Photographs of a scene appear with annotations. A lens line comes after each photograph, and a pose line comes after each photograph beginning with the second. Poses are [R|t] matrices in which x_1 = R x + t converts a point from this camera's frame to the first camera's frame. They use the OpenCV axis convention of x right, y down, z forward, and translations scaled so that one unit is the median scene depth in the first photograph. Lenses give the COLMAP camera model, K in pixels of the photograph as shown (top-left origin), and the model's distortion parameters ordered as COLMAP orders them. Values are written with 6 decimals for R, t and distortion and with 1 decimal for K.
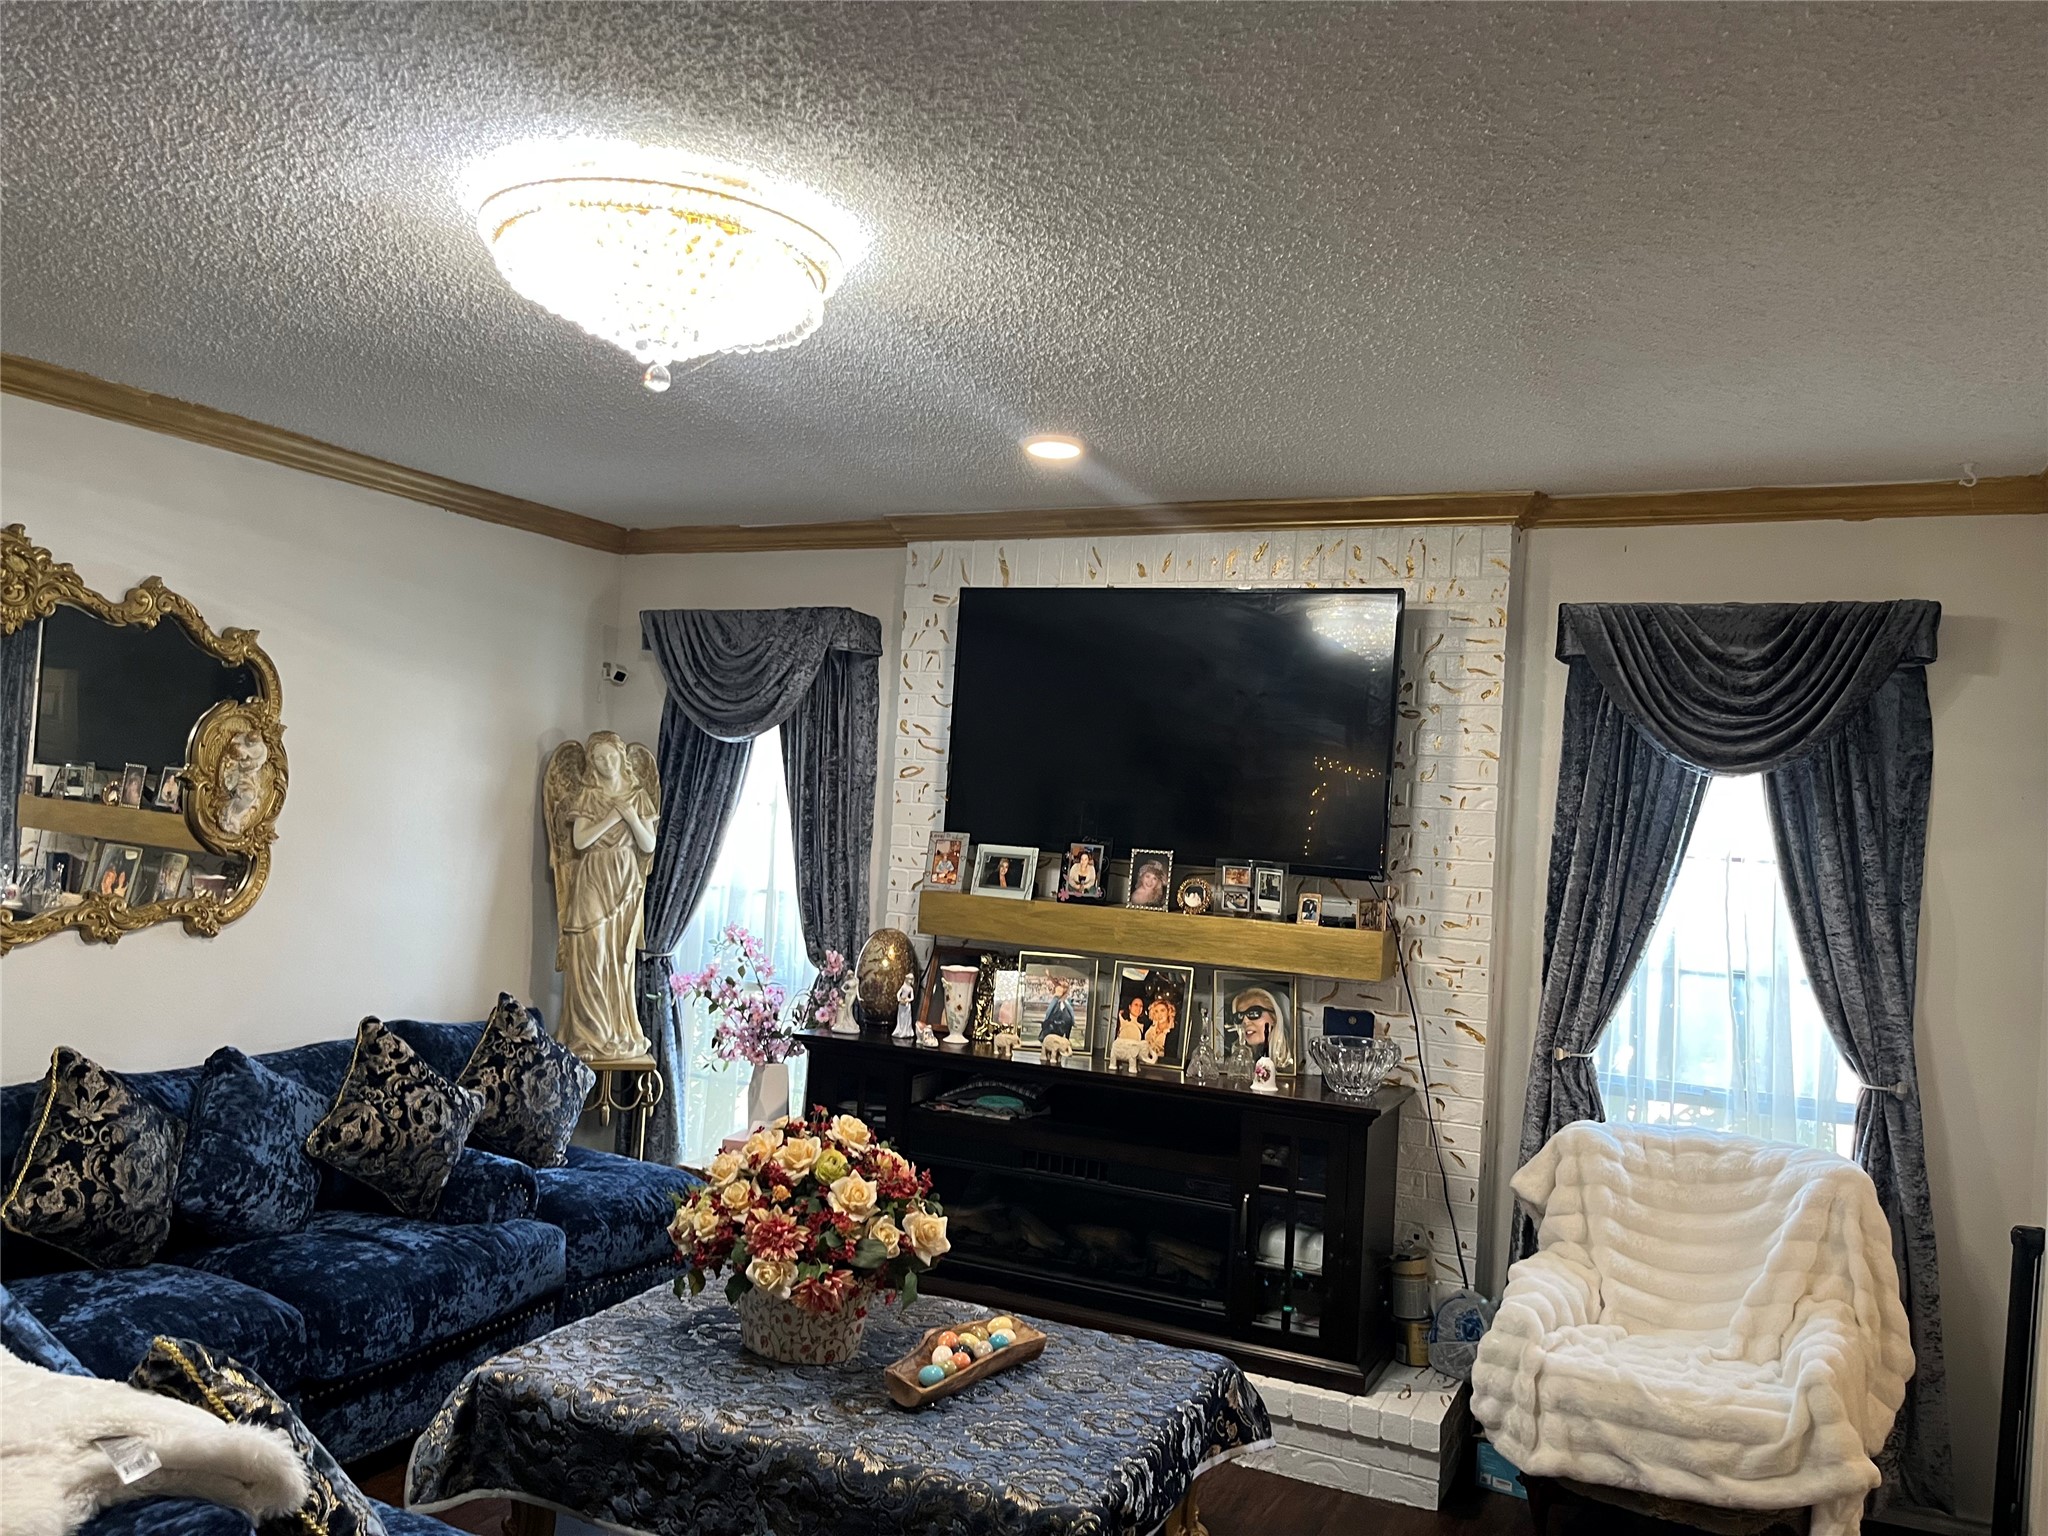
lens RADIAL K [[1532.7, 0, 1009.4], [0, 1532.7, 766.3], [0, 0, 1]] dist [0.058715, -0.057601]
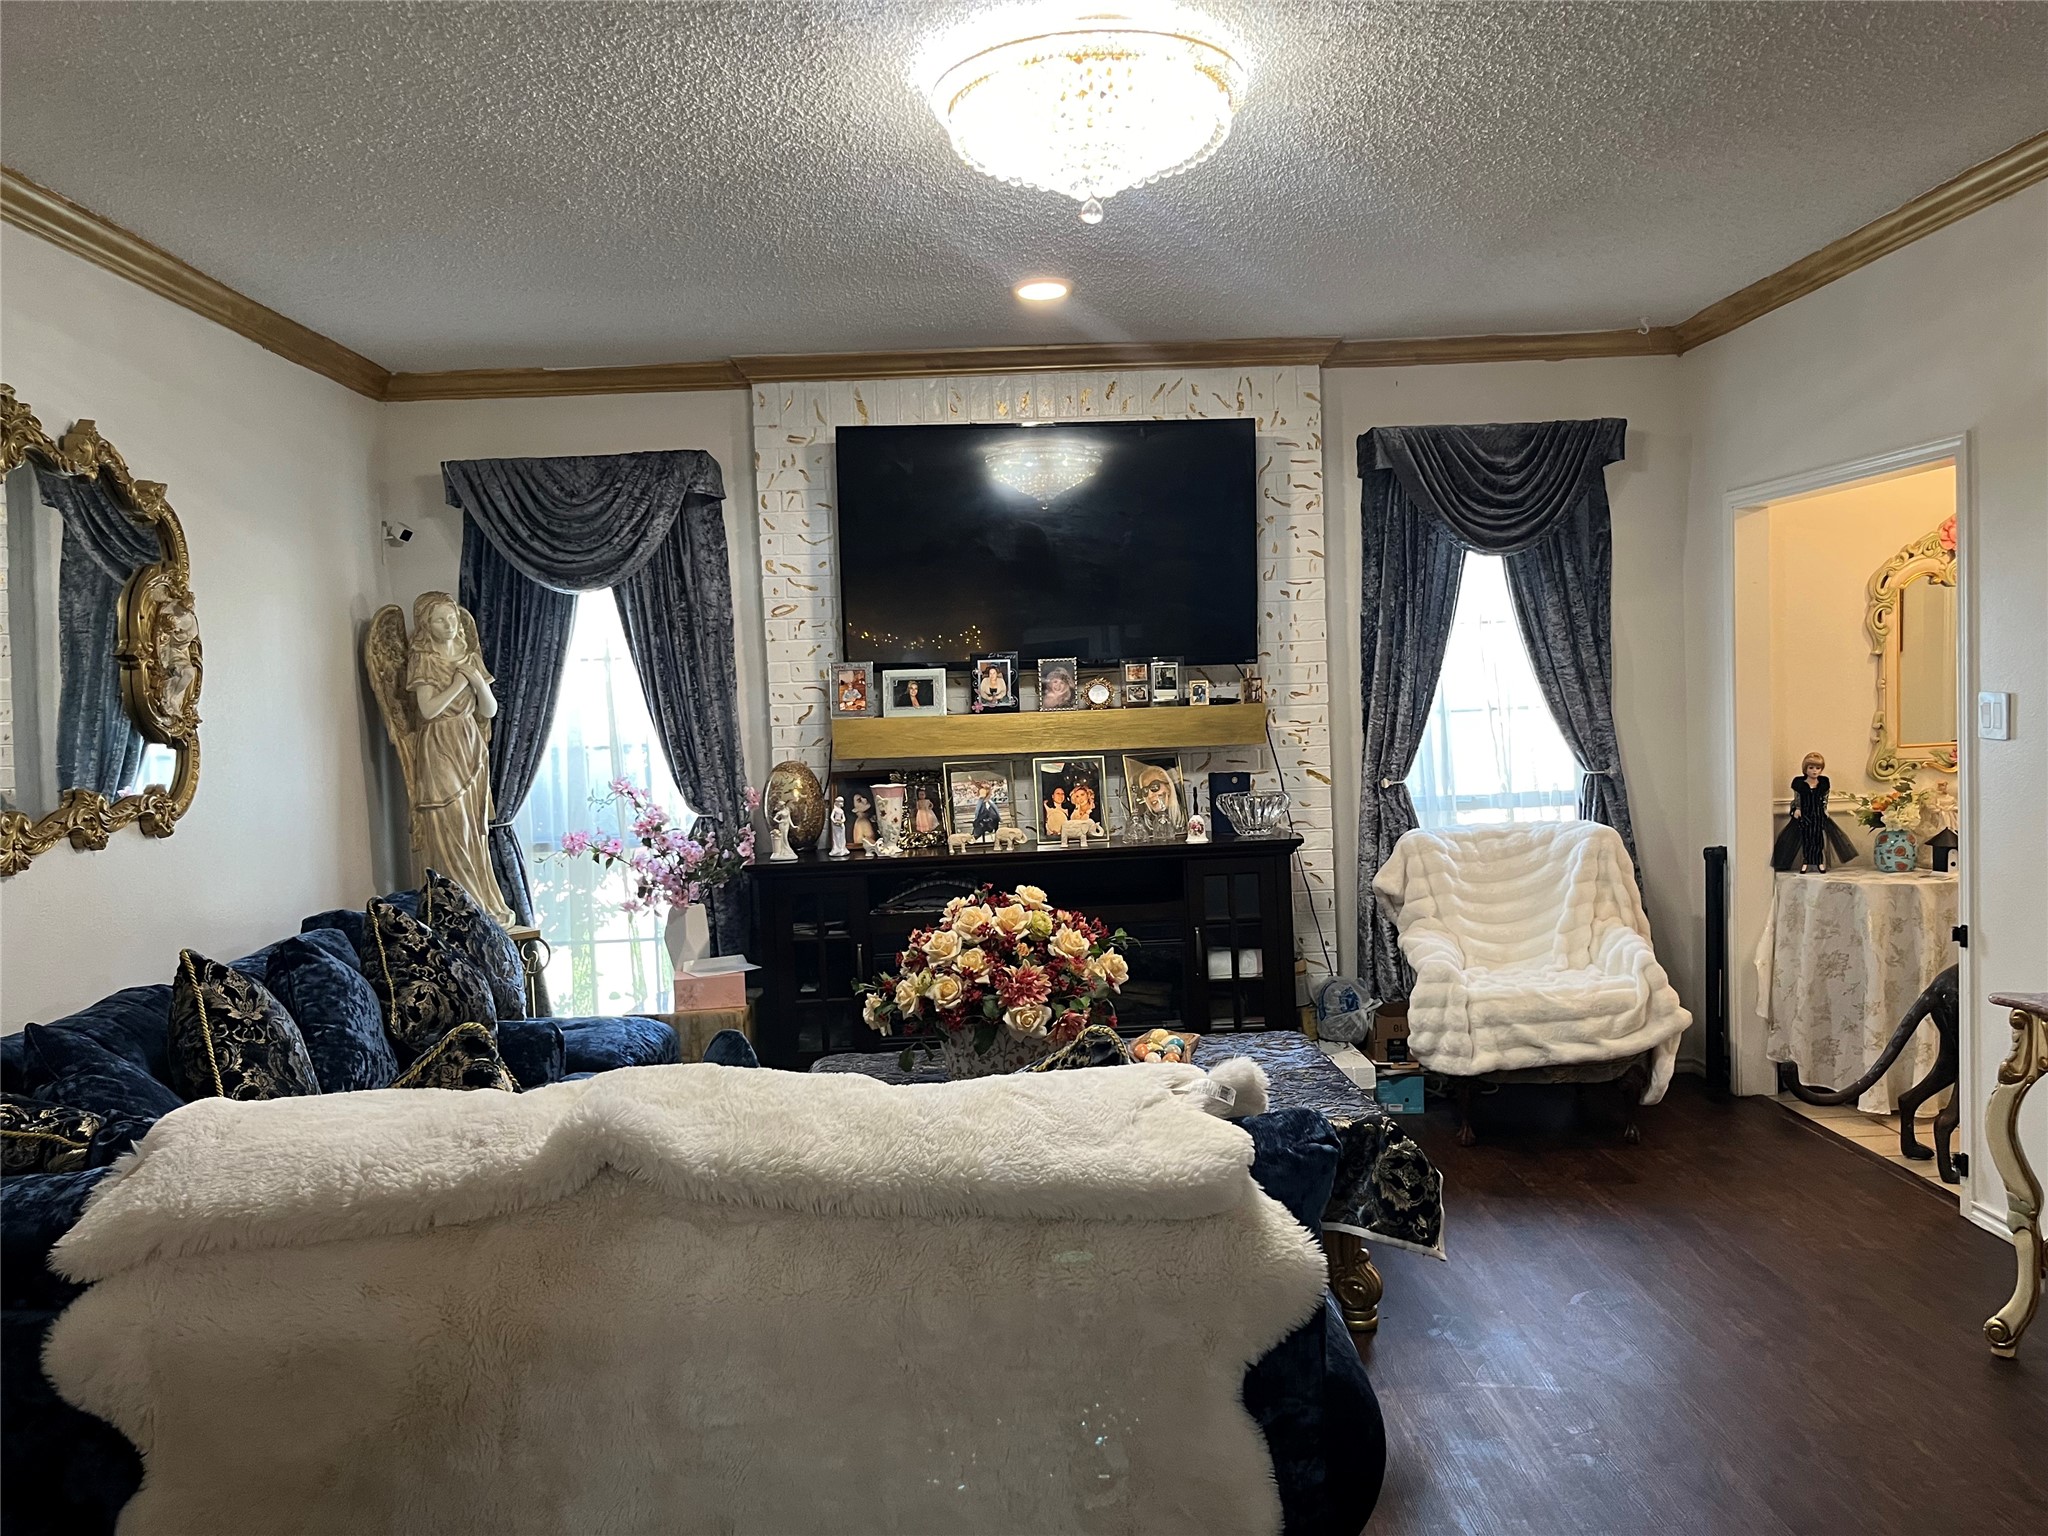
lens RADIAL K [[1532.7, 0, 1034.7], [0, 1532.7, 763.8], [0, 0, 1]] dist [0.058715, -0.057601]
pose [[0.887984, -0.114009, 0.445517, -0.457456], [0.077613, 0.992039, 0.099170, 0.019691], [-0.453277, -0.053483, 0.889764, -0.005880]]
